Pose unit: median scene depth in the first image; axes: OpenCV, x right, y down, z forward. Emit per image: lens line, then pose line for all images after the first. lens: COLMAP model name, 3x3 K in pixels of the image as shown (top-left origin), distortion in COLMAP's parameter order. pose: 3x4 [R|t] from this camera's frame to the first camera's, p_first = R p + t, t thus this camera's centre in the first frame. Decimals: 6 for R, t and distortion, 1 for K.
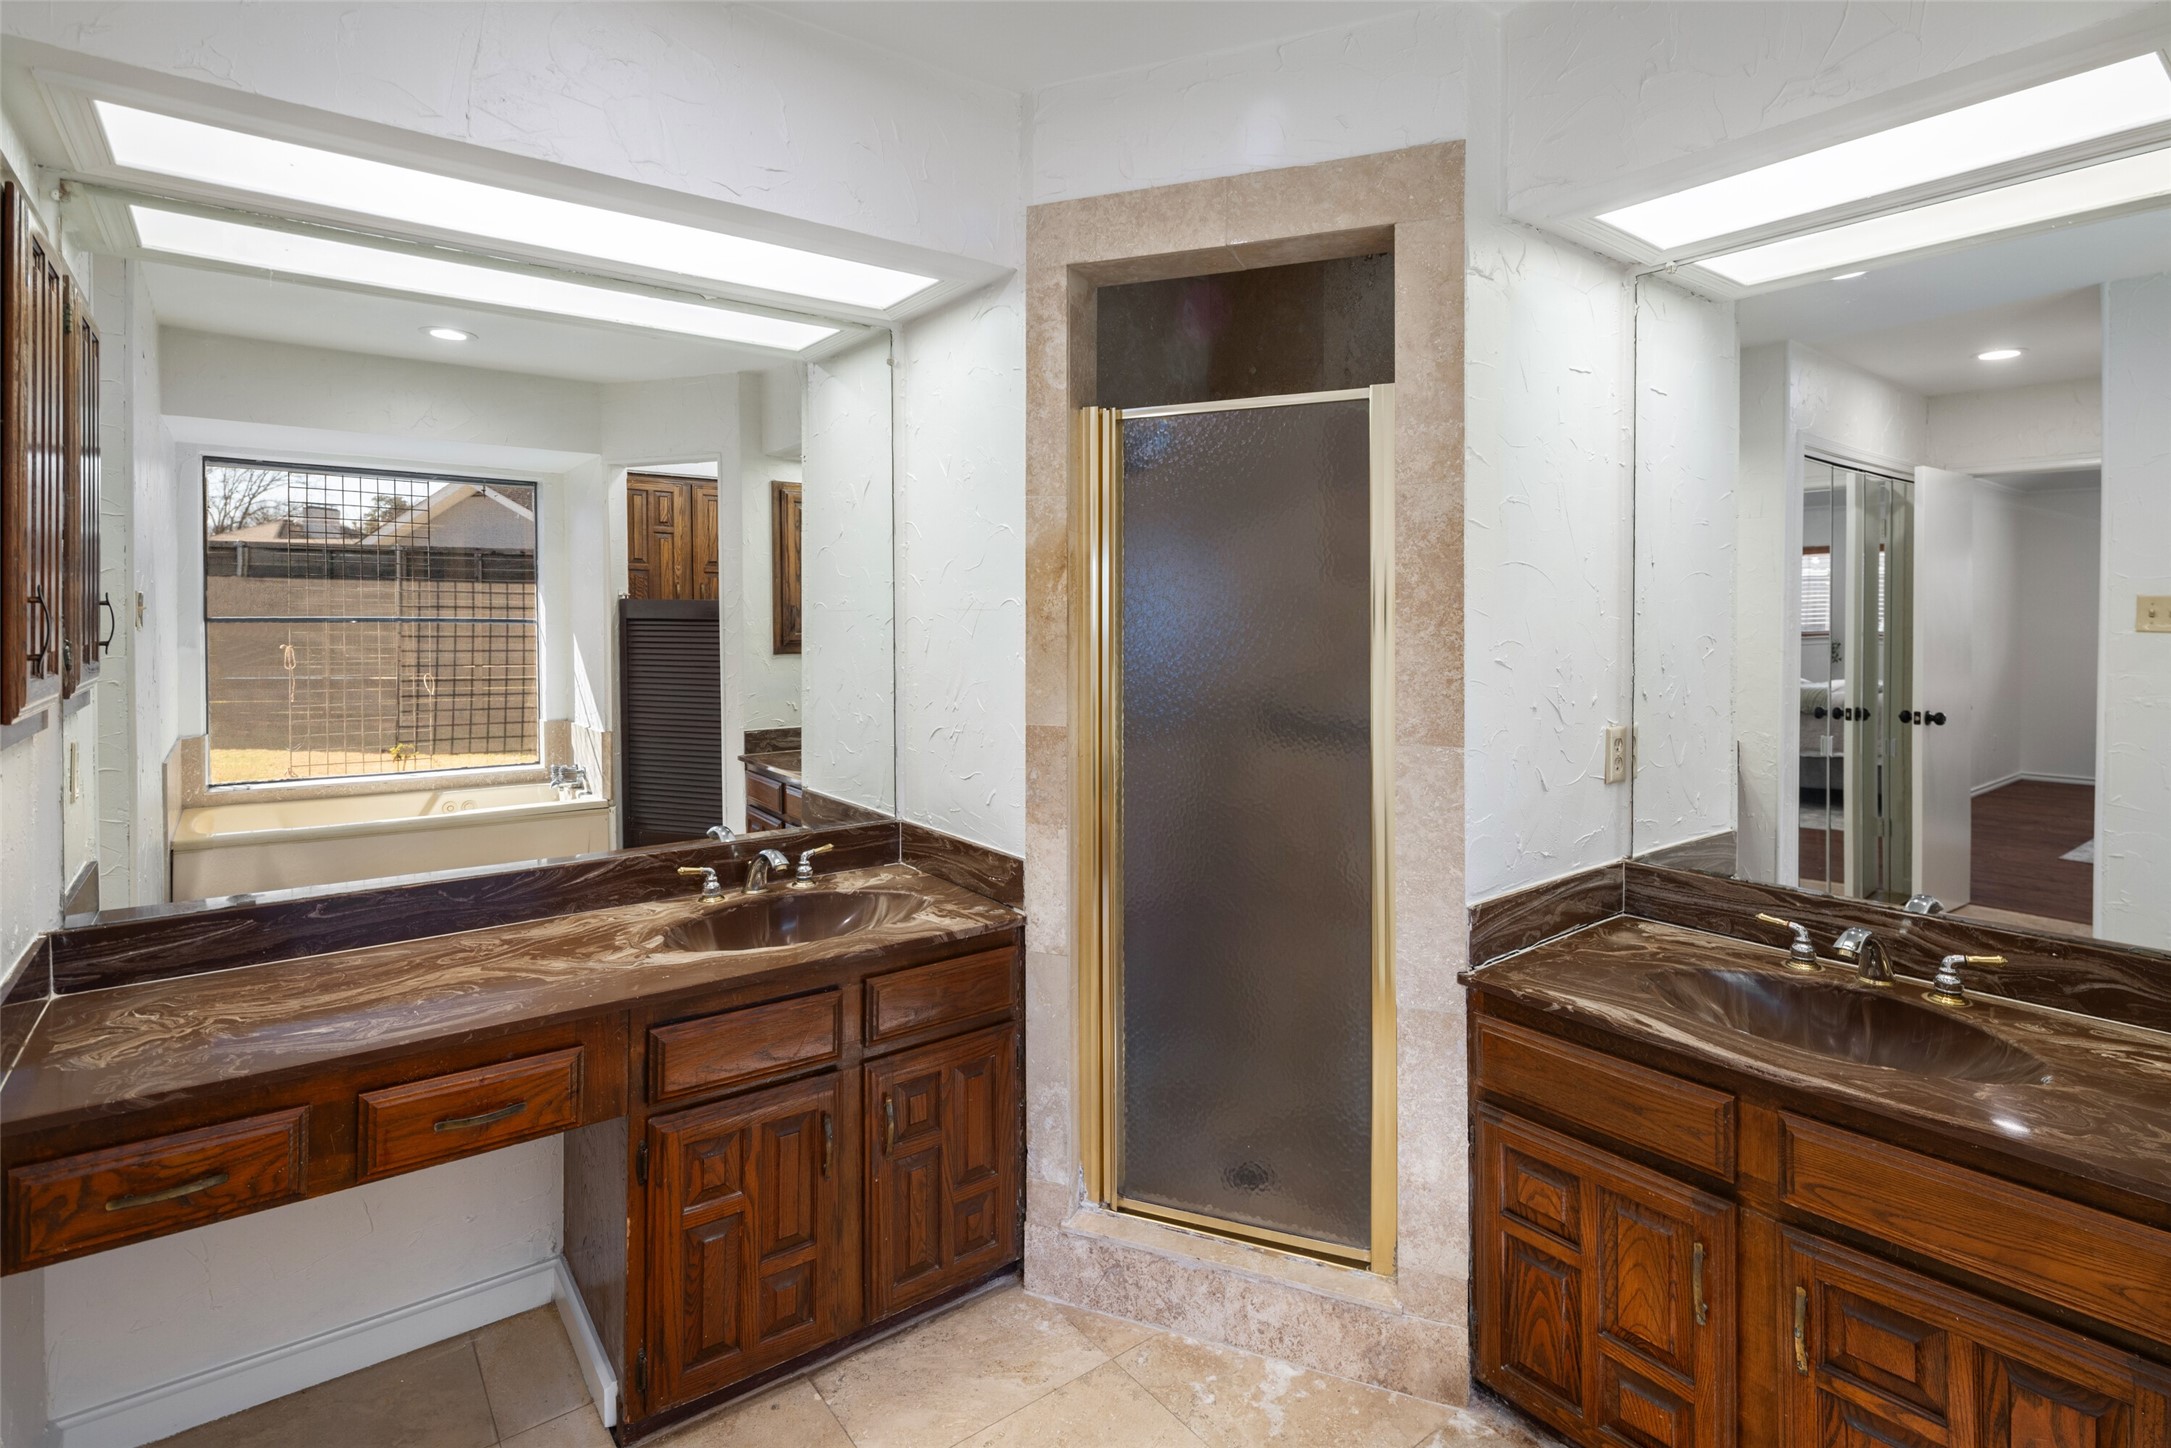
lens RADIAL K [[1060.7, 0, 1077.4], [0, 1060.7, 624.1], [0, 0, 1]] dist [0.000560, -0.002721]
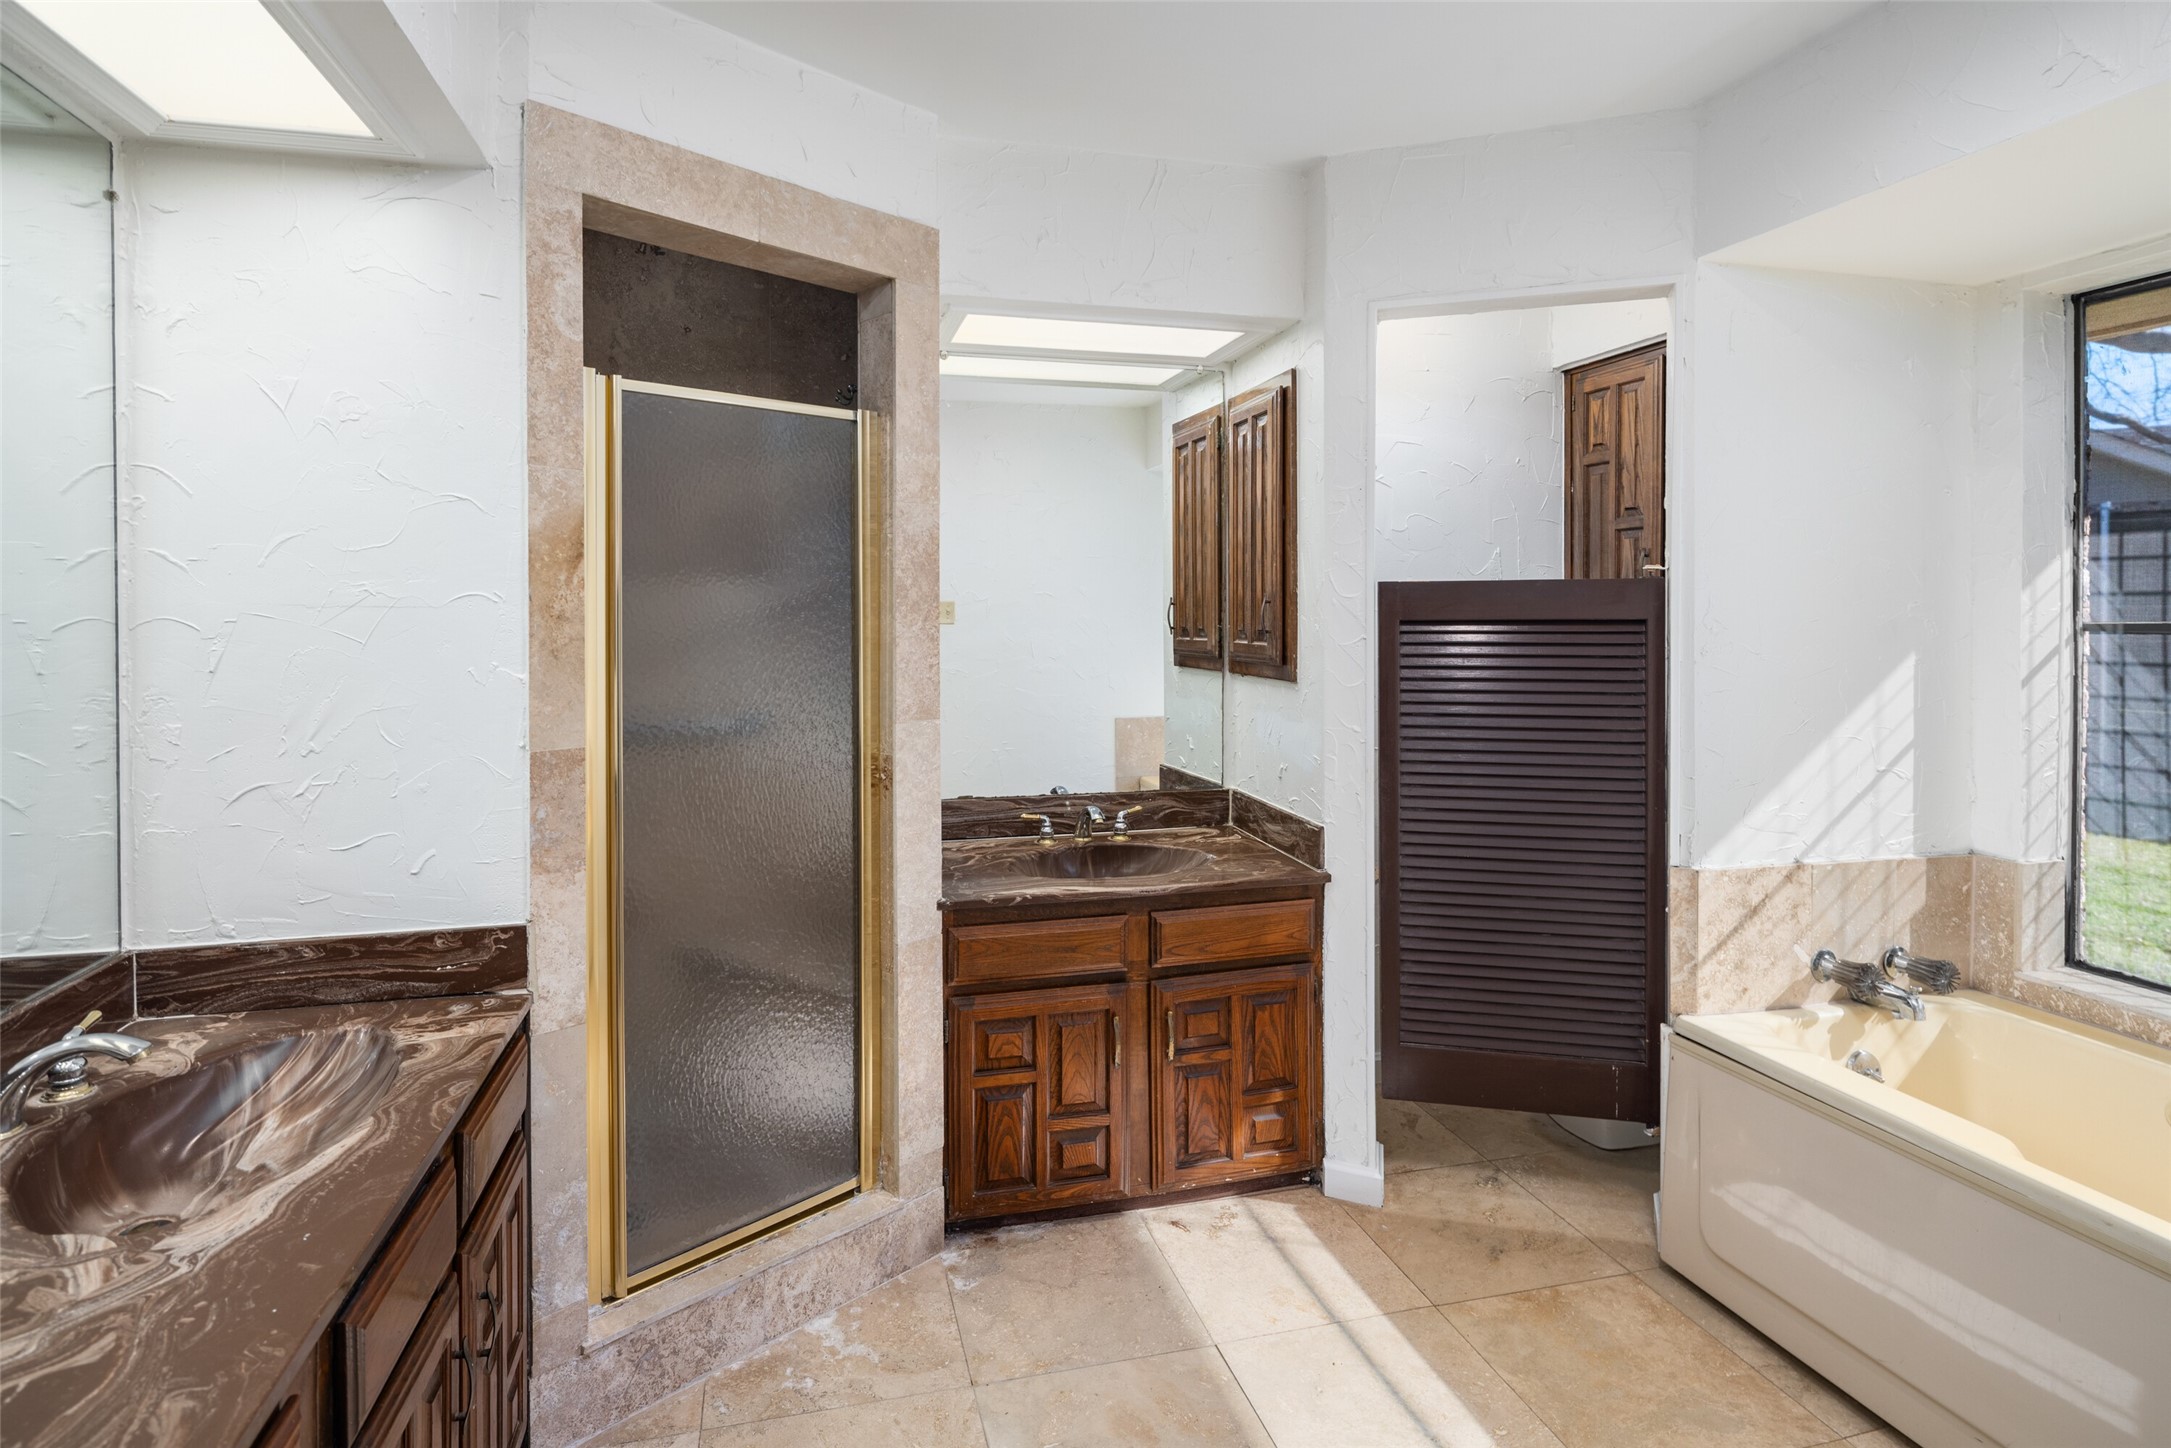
lens RADIAL K [[1060.7, 0, 1077.4], [0, 1060.7, 624.1], [0, 0, 1]] dist [0.000560, -0.002721]
pose [[0.397198, -0.012106, 0.917653, -0.644543], [0.012063, 0.999895, 0.007969, -0.002466], [-0.917654, 0.007905, 0.397302, 0.325179]]
